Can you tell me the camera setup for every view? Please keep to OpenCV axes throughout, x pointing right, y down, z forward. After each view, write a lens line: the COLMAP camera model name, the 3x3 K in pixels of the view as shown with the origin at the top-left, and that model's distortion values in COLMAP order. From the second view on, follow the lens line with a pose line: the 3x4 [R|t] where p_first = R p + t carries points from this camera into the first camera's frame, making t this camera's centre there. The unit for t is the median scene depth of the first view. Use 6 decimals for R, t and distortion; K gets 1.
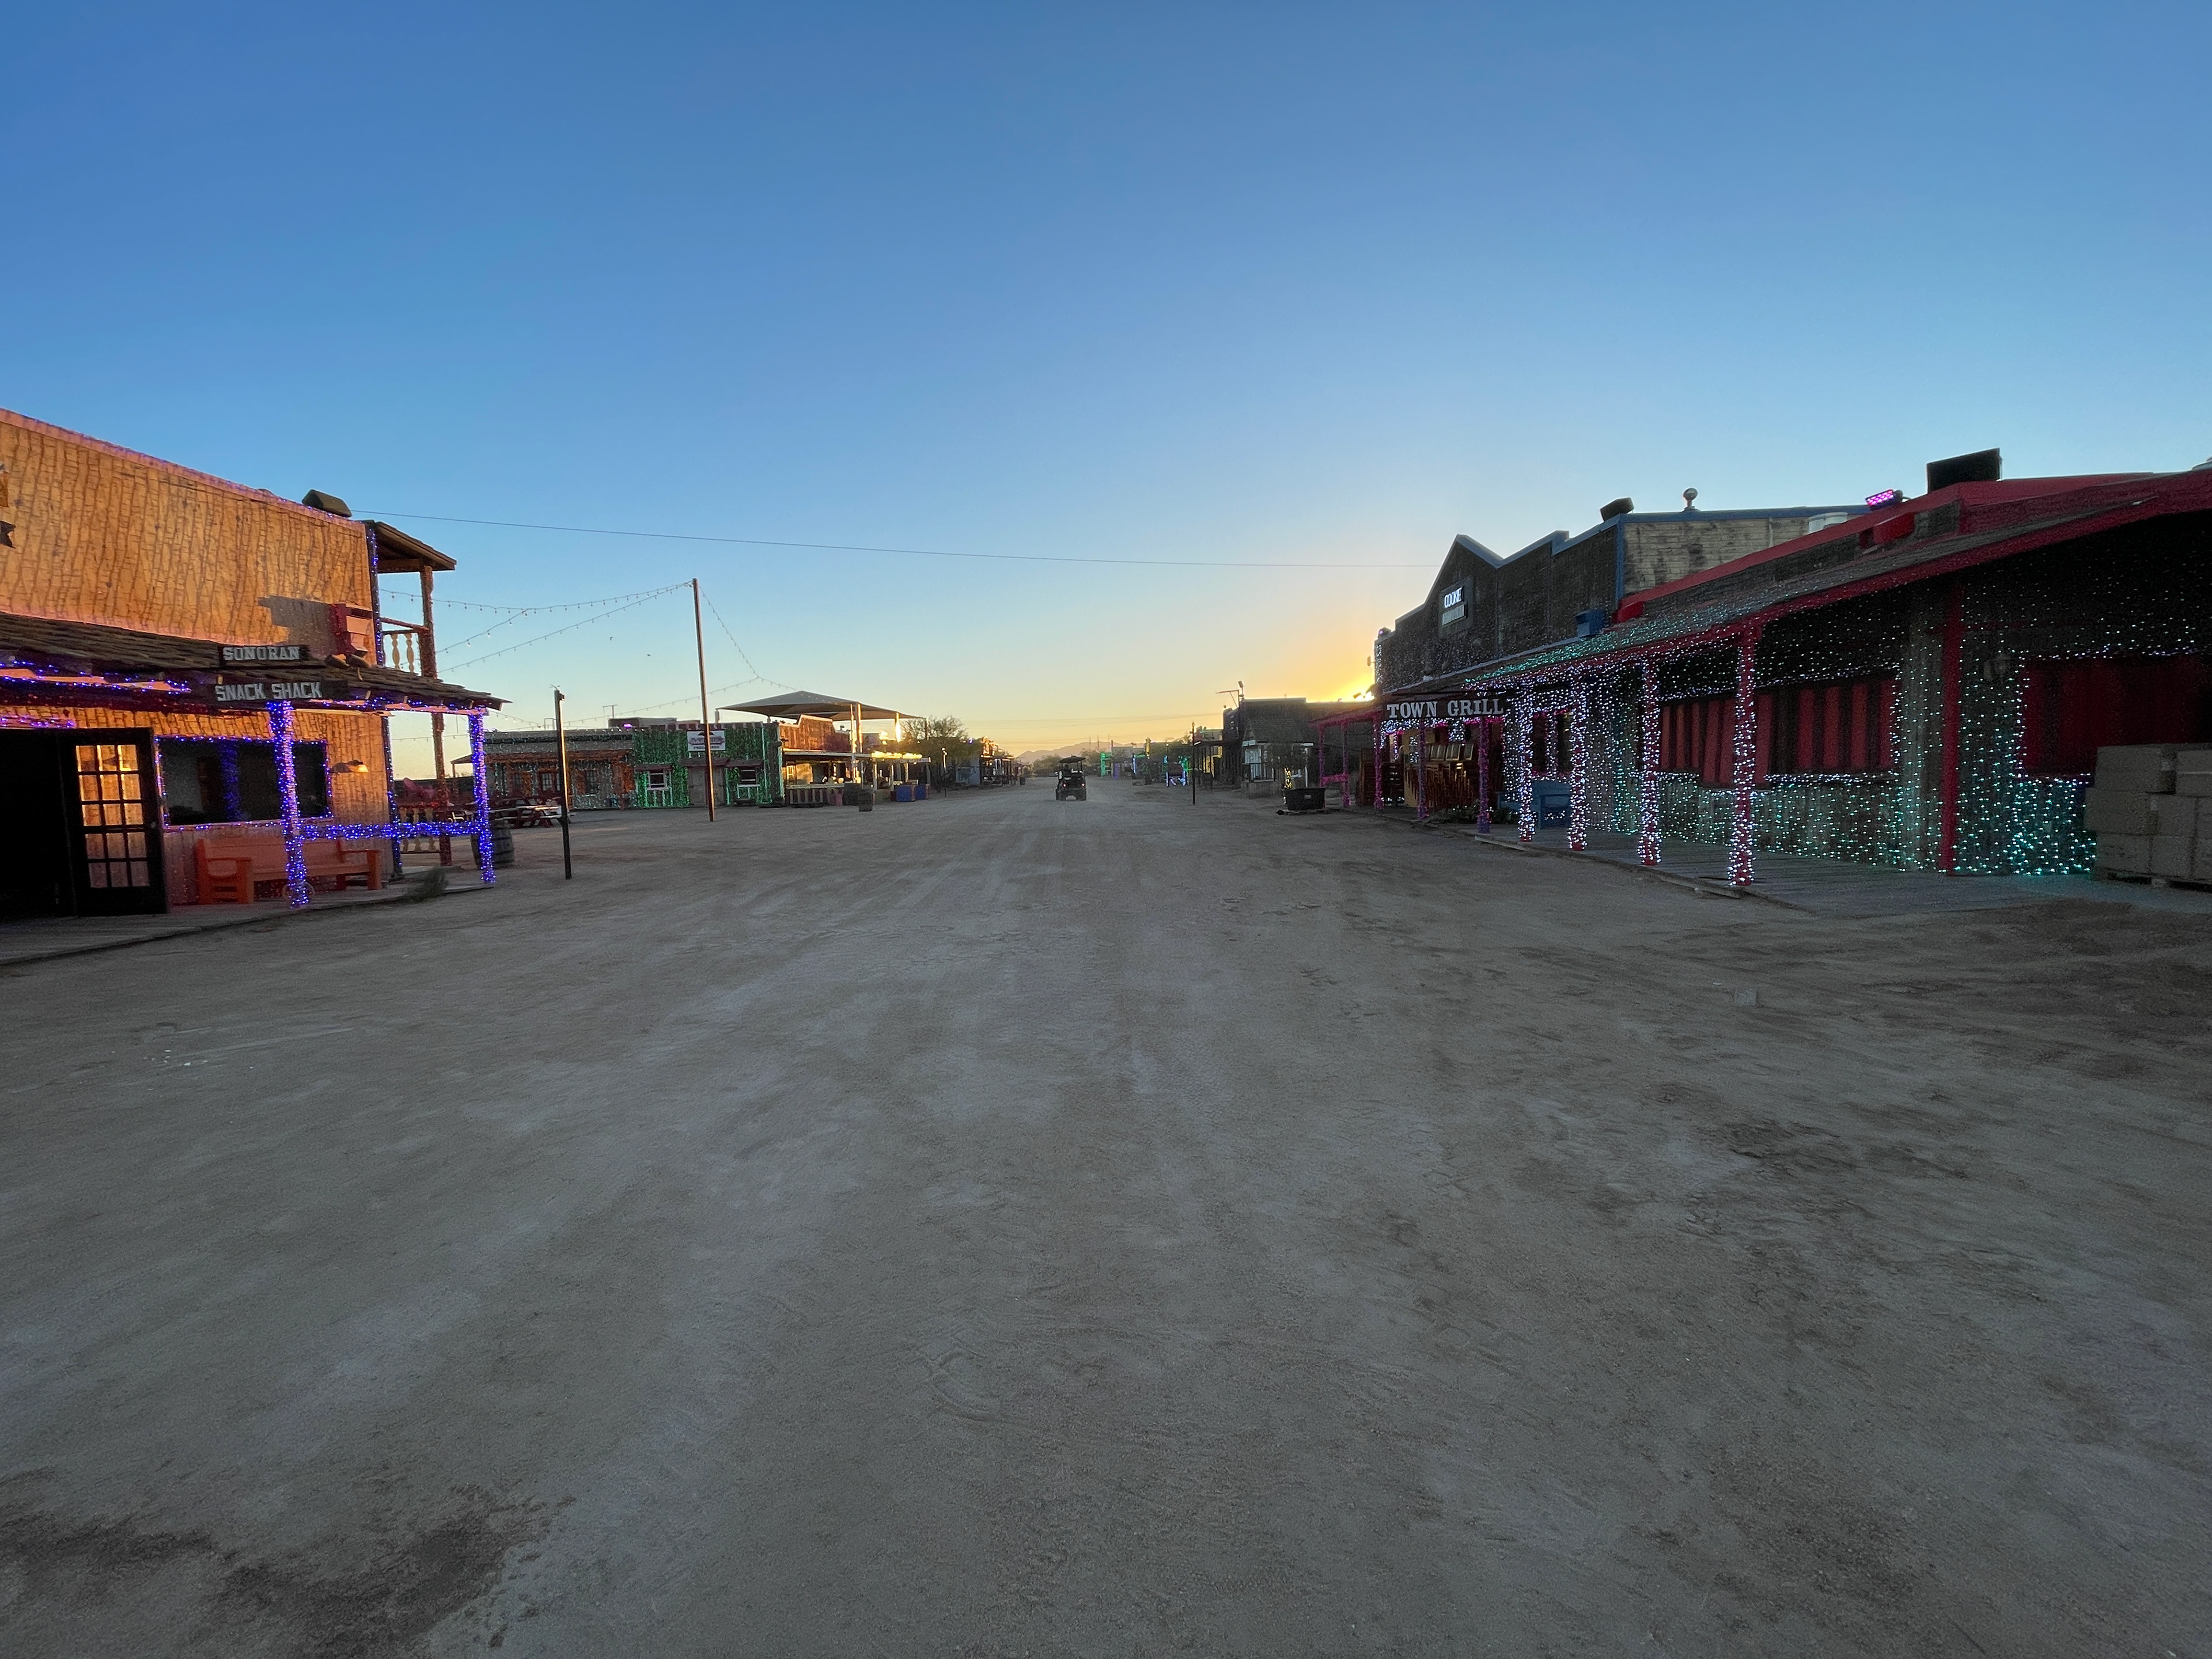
lens RADIAL K [[897.5, 0, 1106.0], [0, 897.5, 829.5], [0, 0, 1]] dist [-0.009798, -0.000462]
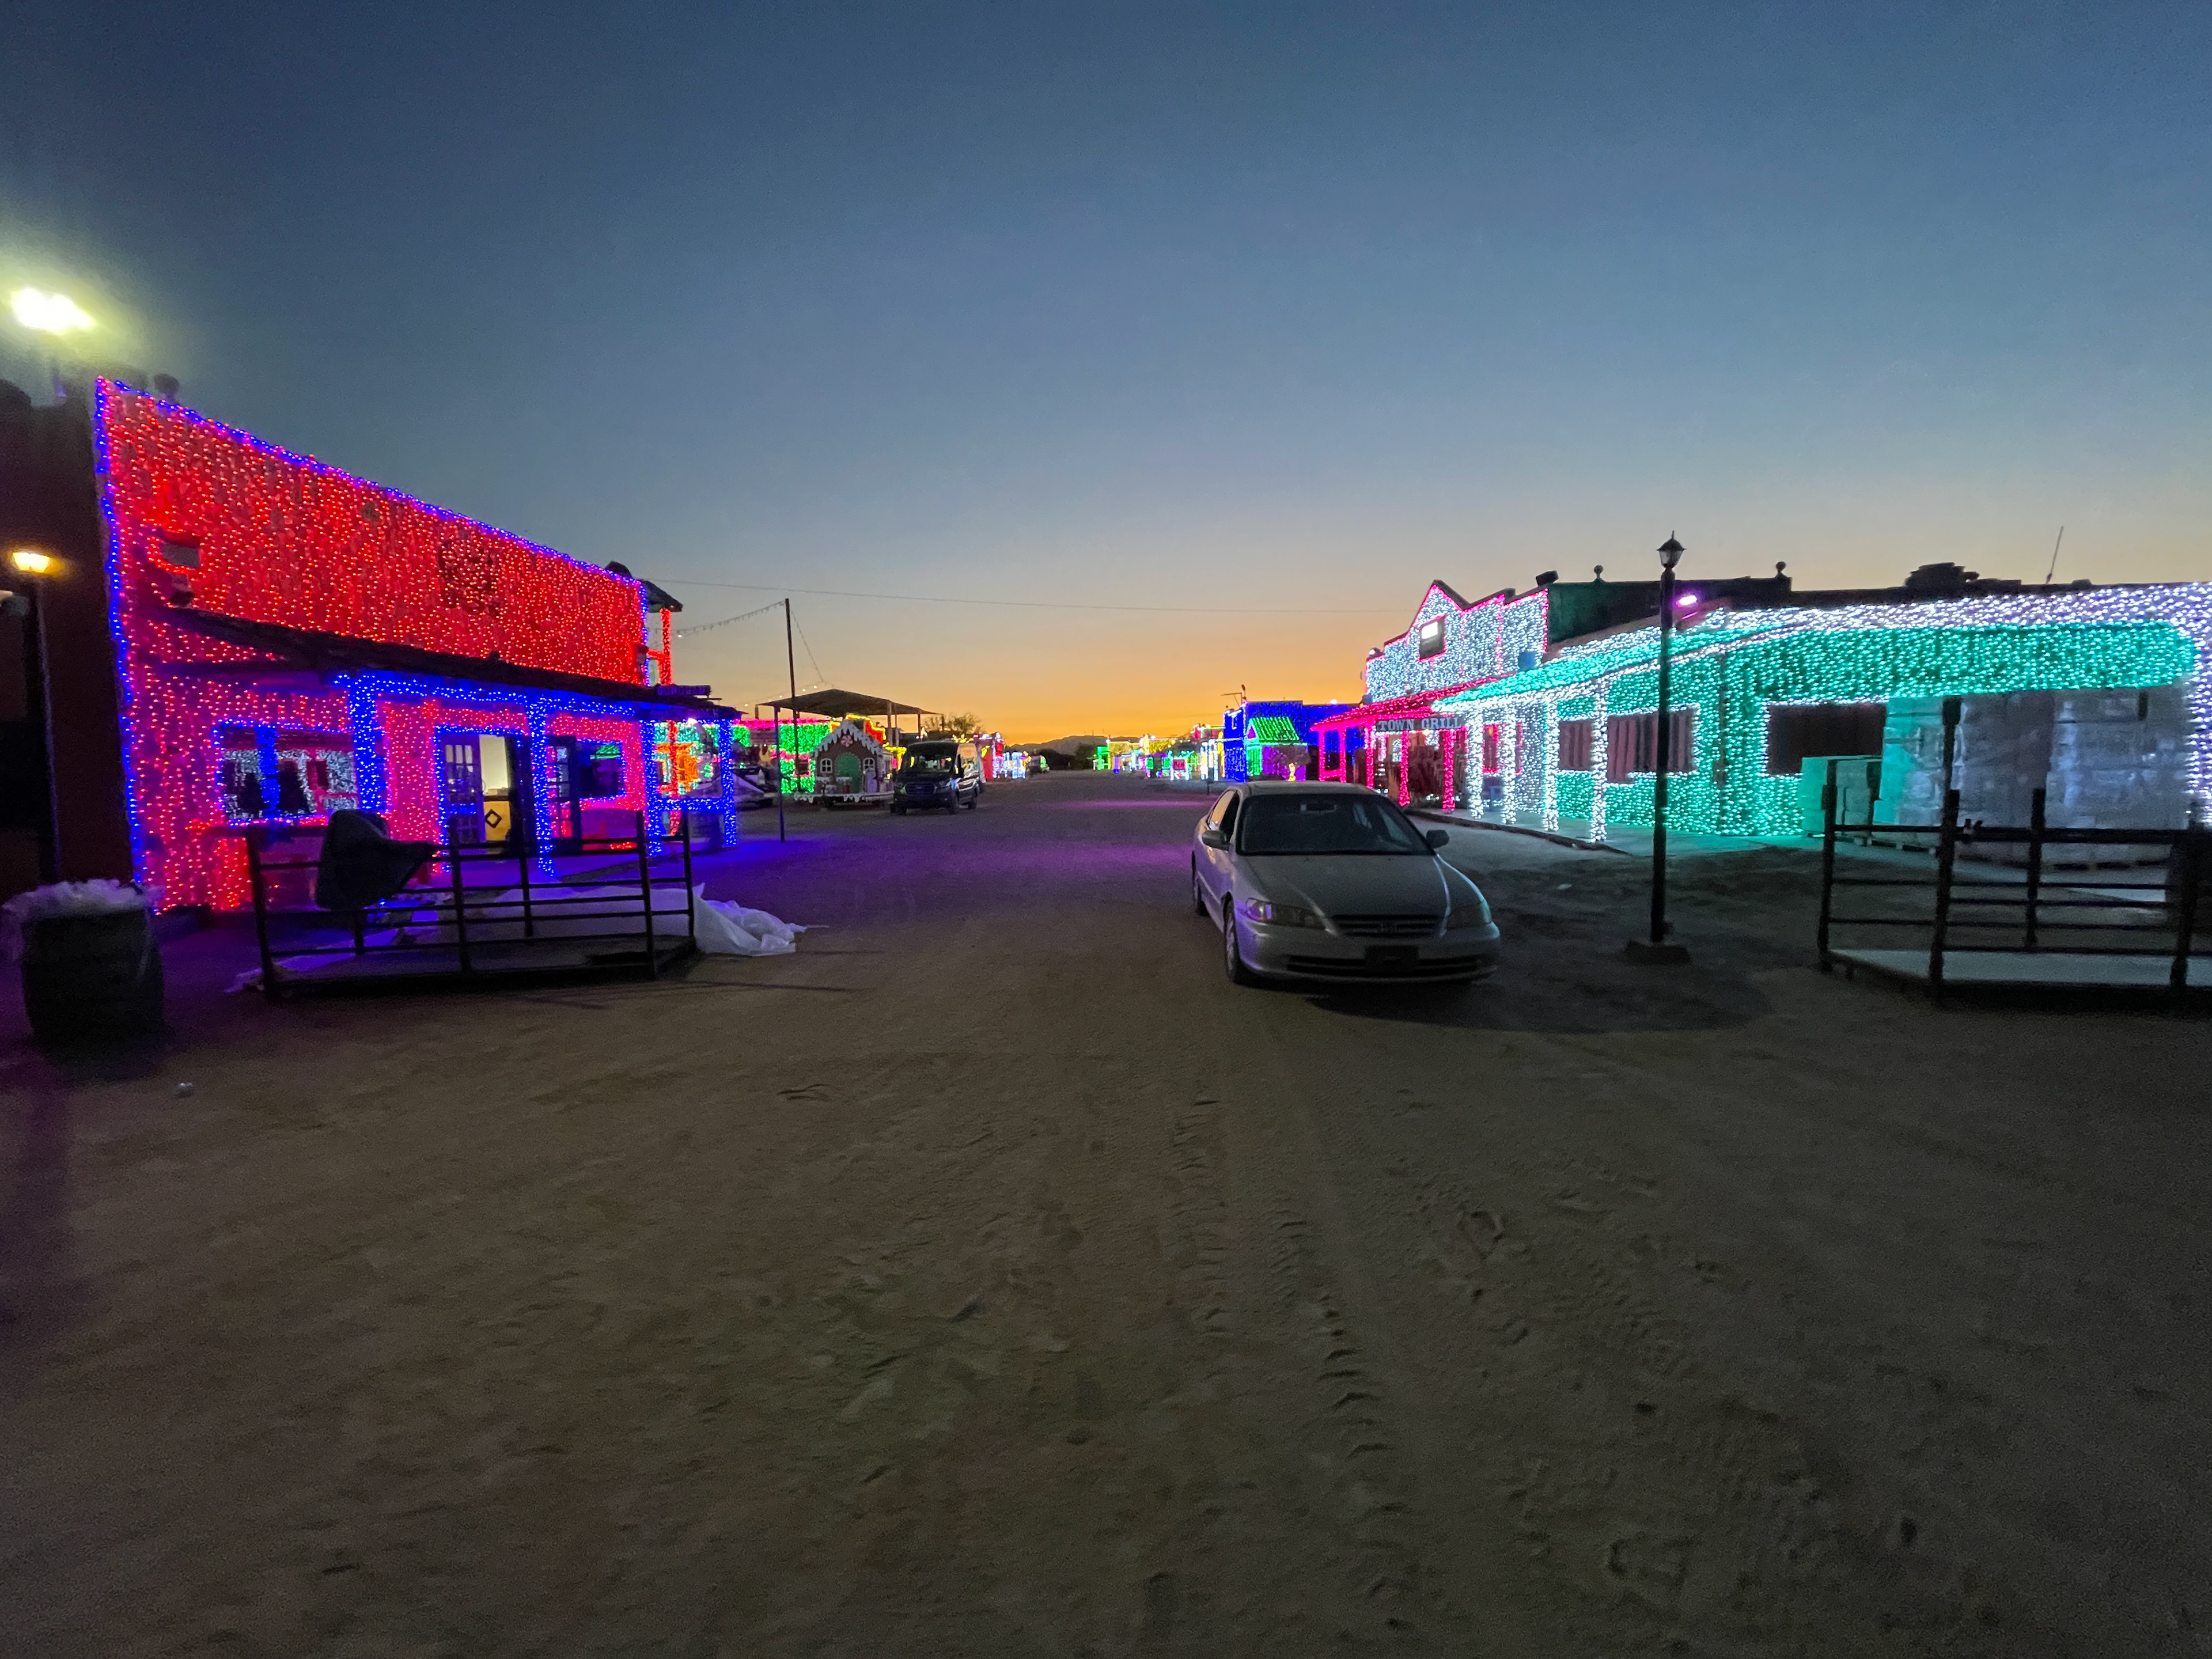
lens RADIAL K [[897.5, 0, 1106.0], [0, 897.5, 829.5], [0, 0, 1]] dist [-0.009798, -0.000462]
pose [[0.999863, 0.007770, 0.014586, -0.129933], [-0.007875, 0.999943, 0.007152, 0.023696], [-0.014529, -0.007266, 0.999868, -0.392584]]
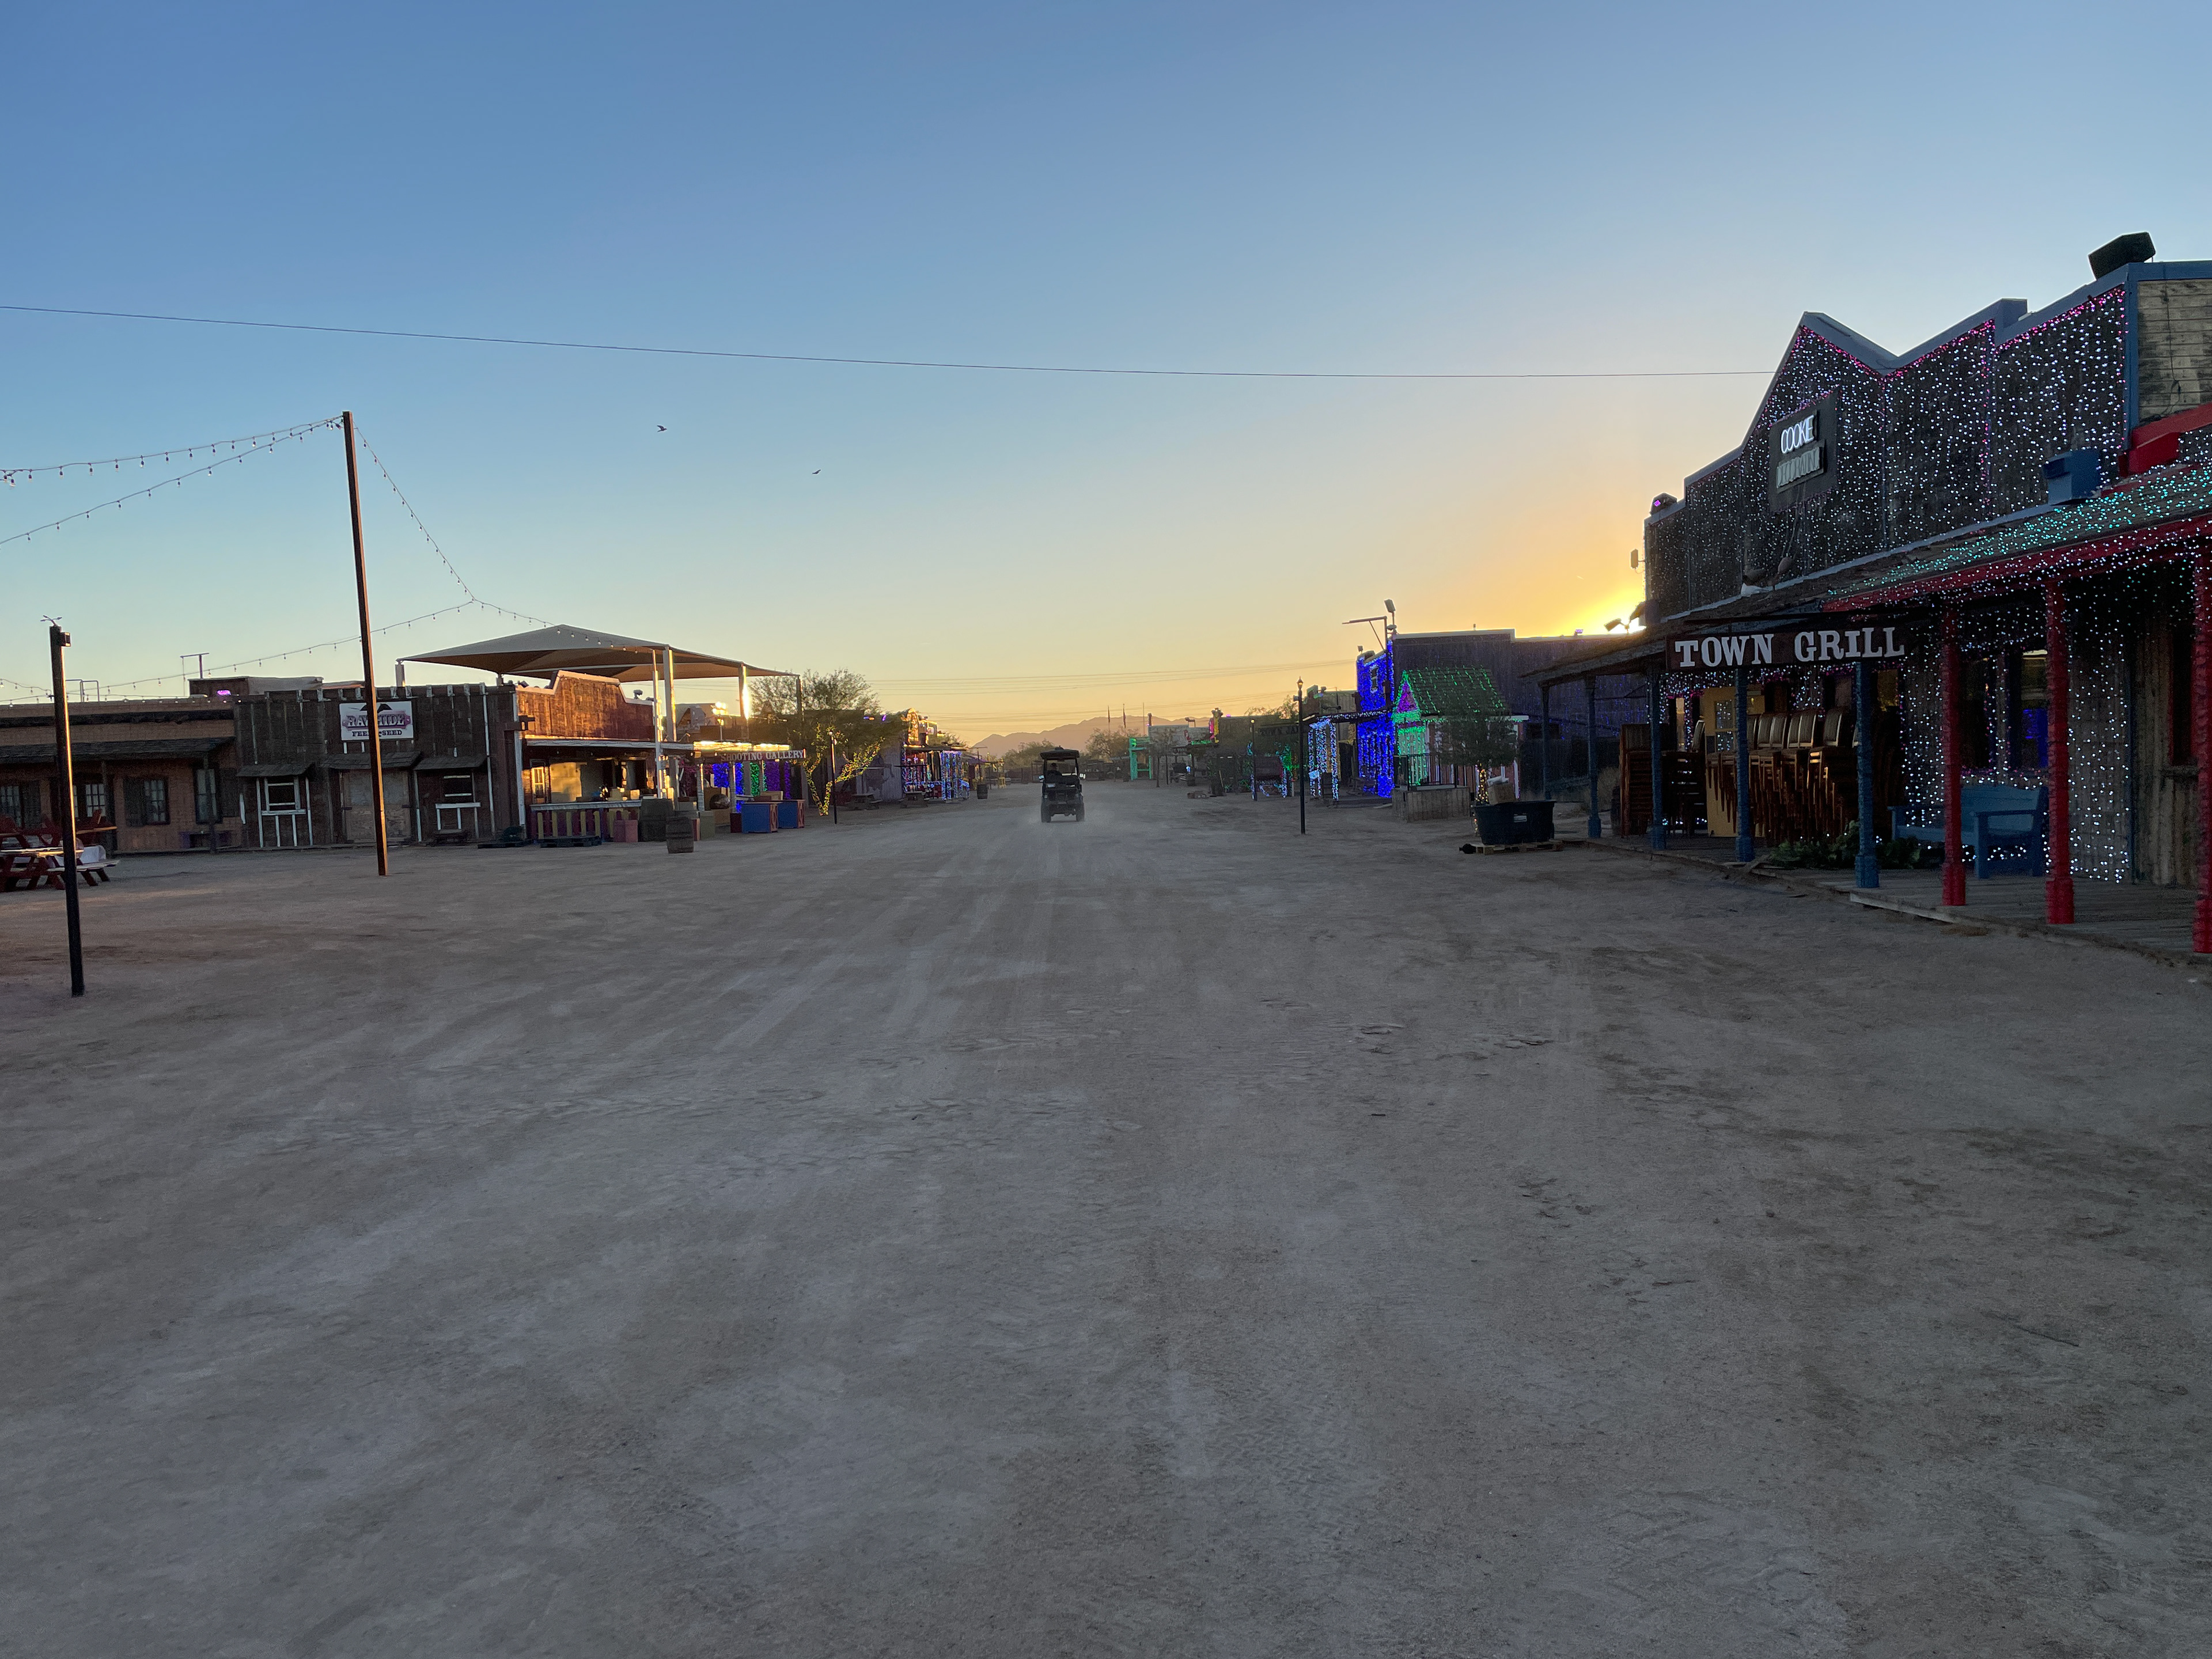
lens RADIAL K [[1673.5, 0, 1145.5], [0, 1673.5, 823.4], [0, 0, 1]] dist [0.072491, -0.077112]
pose [[0.999948, -0.009944, 0.002263, 0.006787], [0.010014, 0.999404, -0.033029, -0.006028], [-0.001933, 0.033050, 0.999452, 0.037161]]
